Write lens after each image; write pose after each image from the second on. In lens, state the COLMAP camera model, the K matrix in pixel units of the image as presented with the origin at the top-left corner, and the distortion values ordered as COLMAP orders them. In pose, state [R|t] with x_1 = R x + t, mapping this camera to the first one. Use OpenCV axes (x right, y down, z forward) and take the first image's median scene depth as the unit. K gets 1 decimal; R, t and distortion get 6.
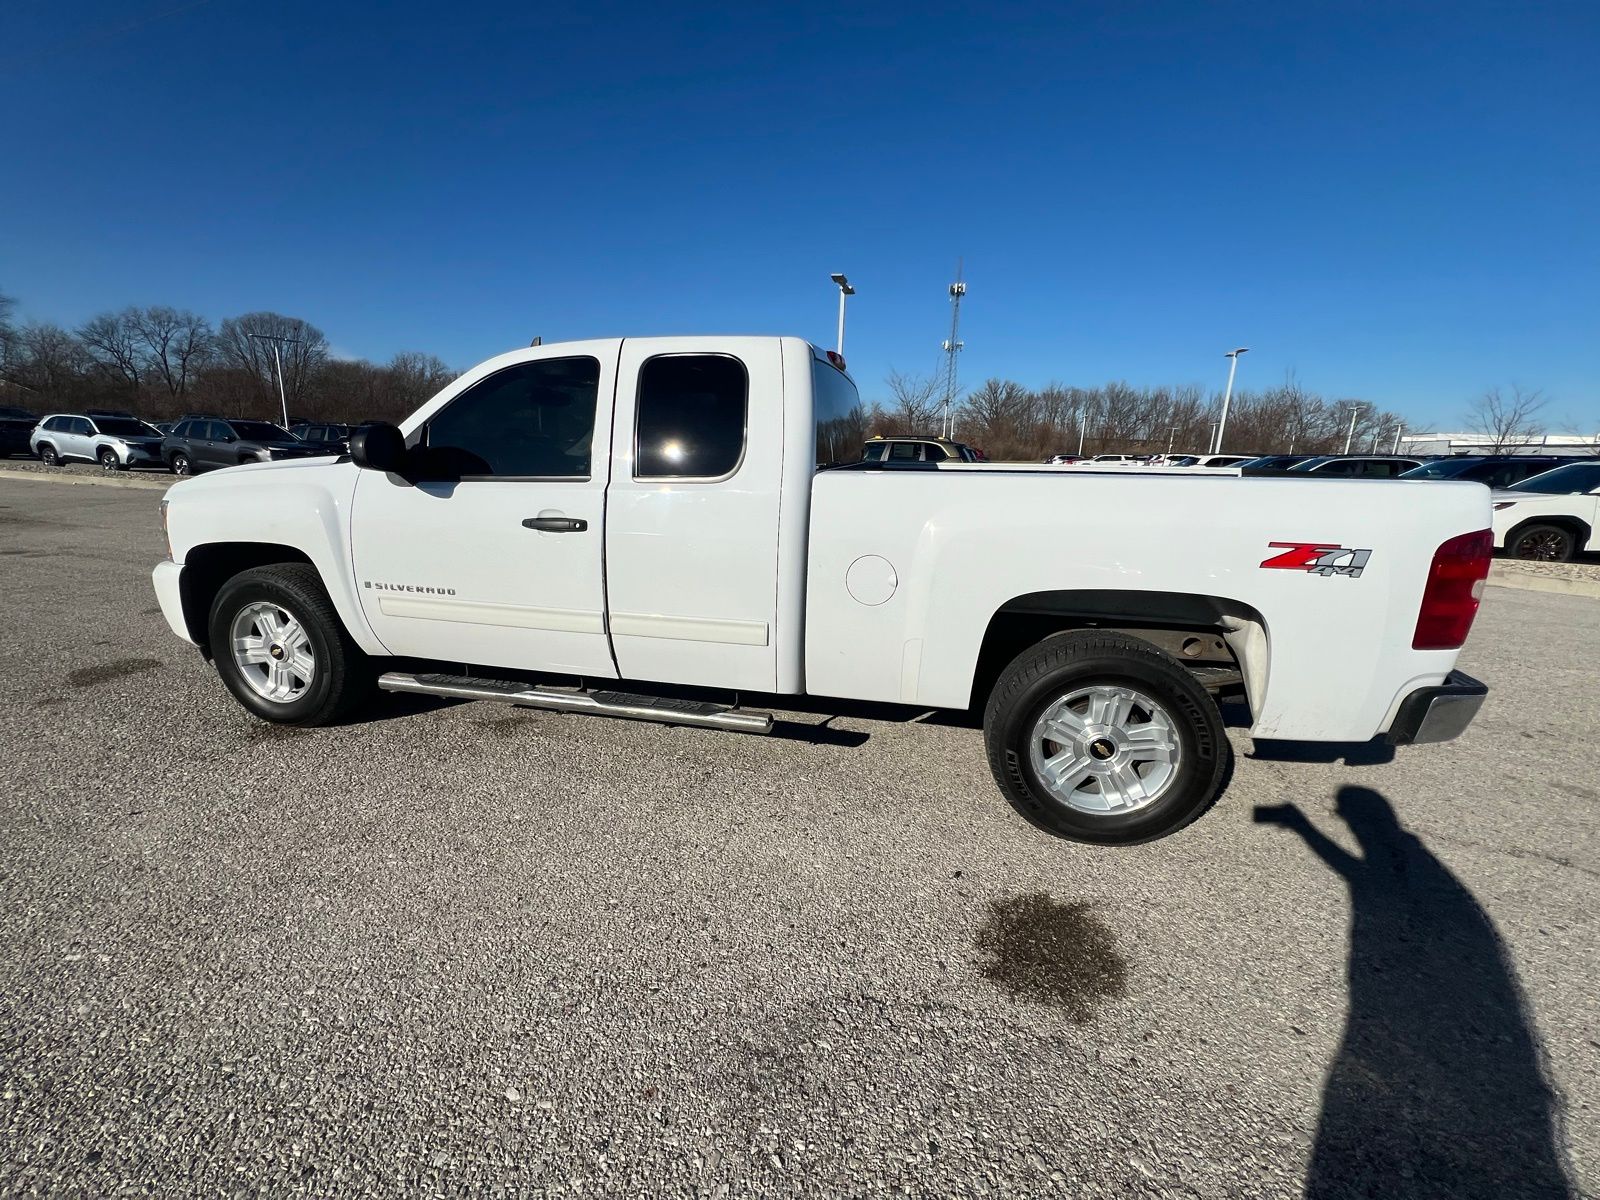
lens RADIAL K [[637.4, 0, 794.7], [0, 637.4, 595.1], [0, 0, 1]] dist [-0.003335, 0.000965]
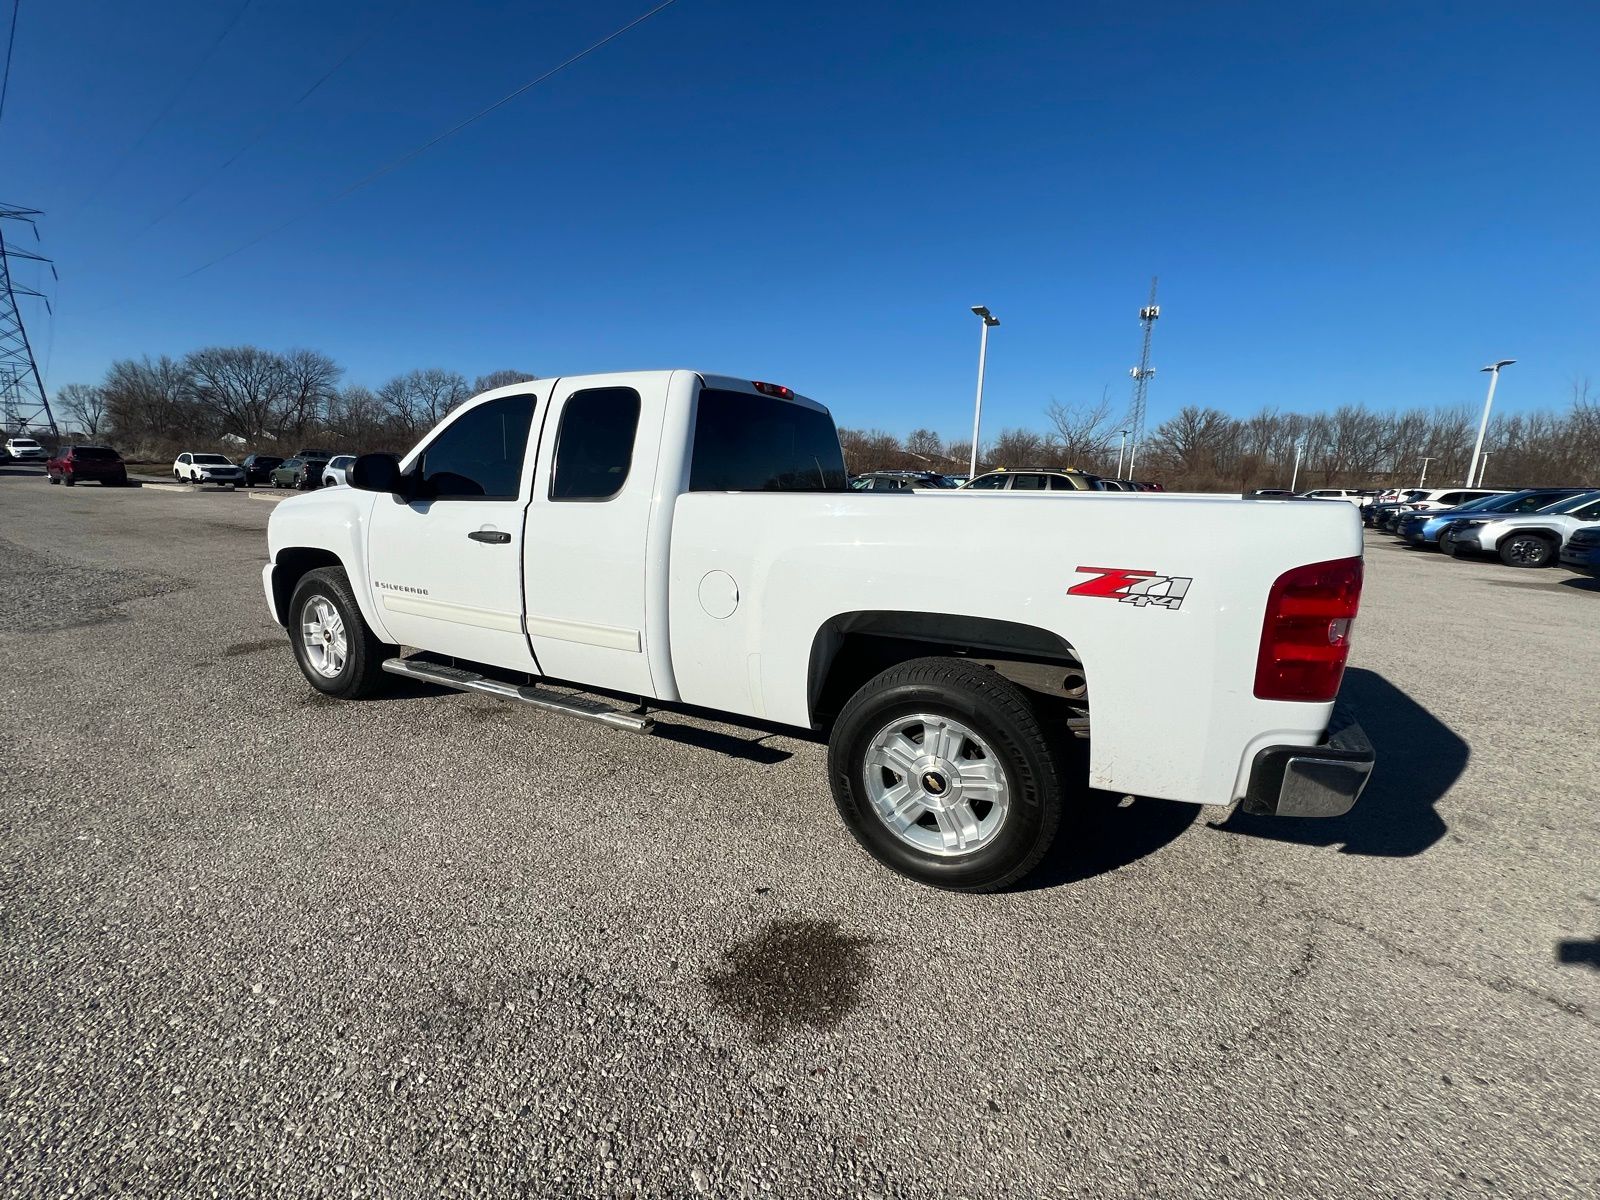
lens RADIAL K [[637.4, 0, 795.5], [0, 637.4, 594.7], [0, 0, 1]] dist [-0.003335, 0.000965]
pose [[0.967285, 0.043000, -0.250020, 0.441862], [-0.056091, 0.997390, -0.045466, 0.015618], [0.247413, 0.058003, 0.967173, 0.016782]]
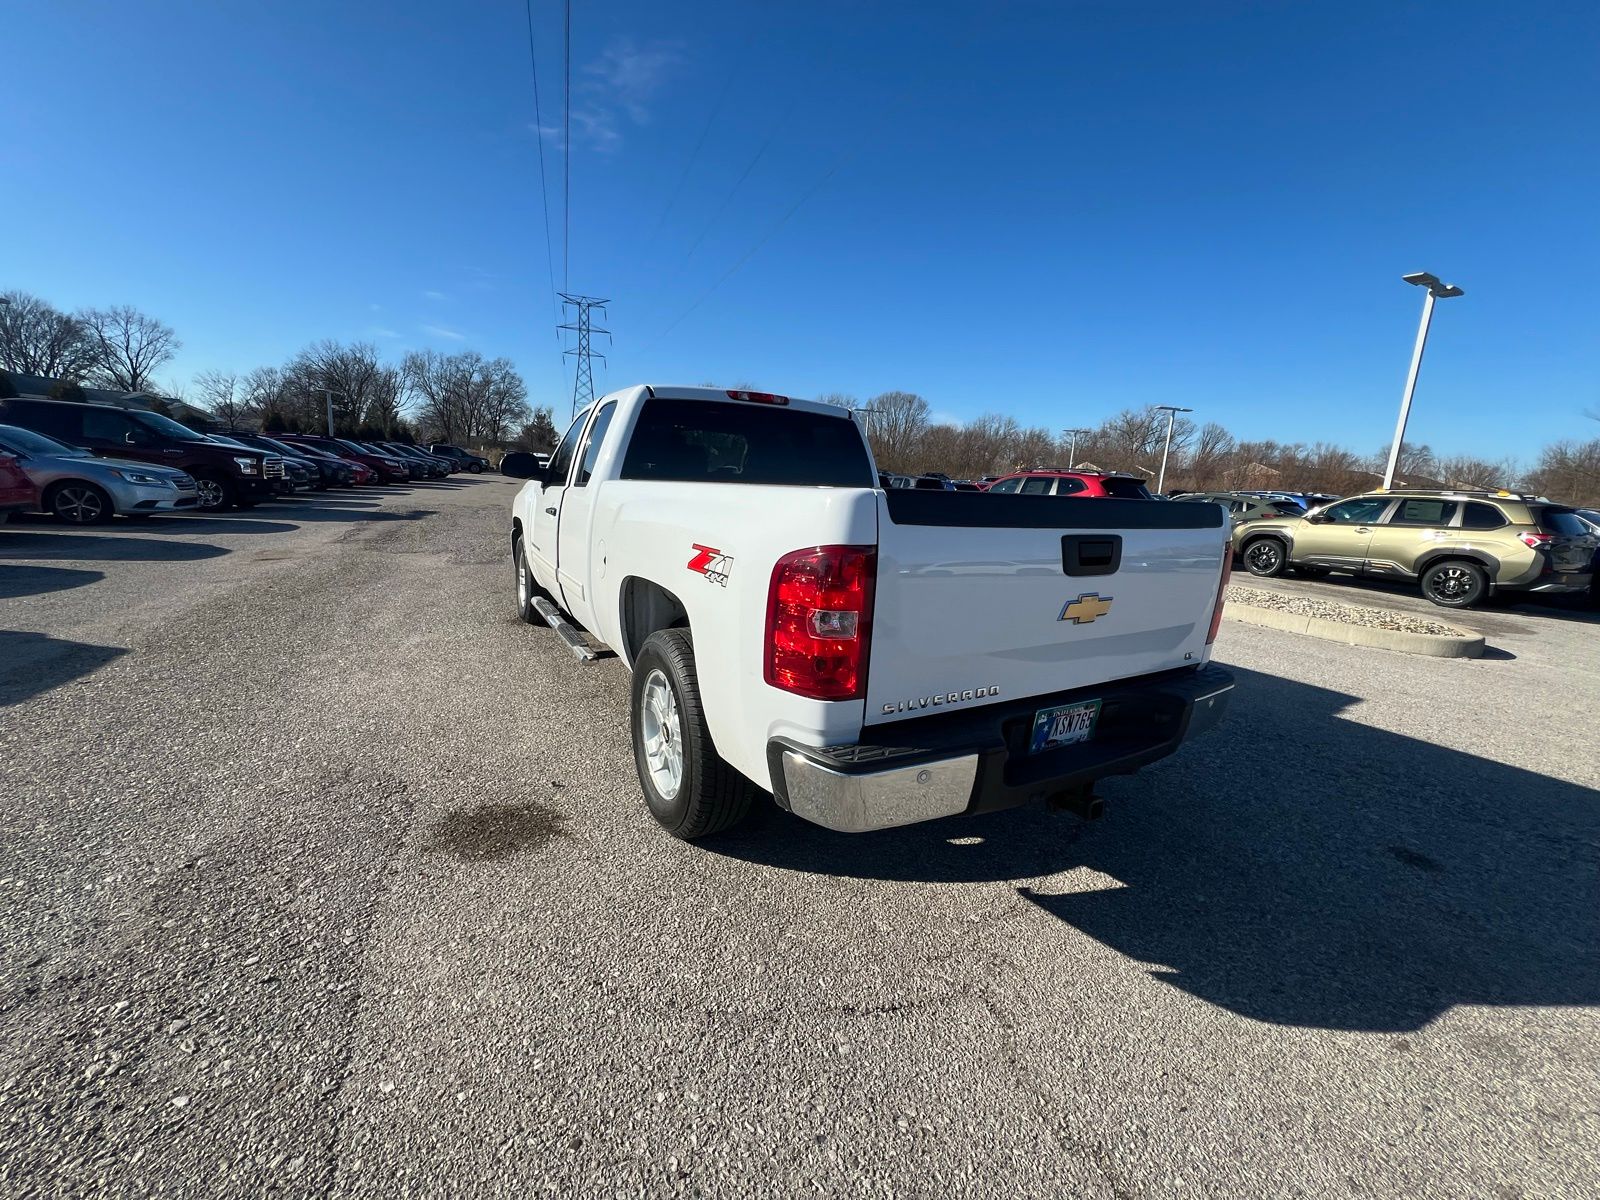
lens RADIAL K [[637.4, 0, 794.3], [0, 637.4, 595.1], [0, 0, 1]] dist [-0.003335, 0.000965]
pose [[0.679844, 0.141771, -0.719523, 1.194821], [-0.199449, 0.979897, 0.004624, -0.030205], [0.705714, 0.140364, 0.694453, 0.323271]]
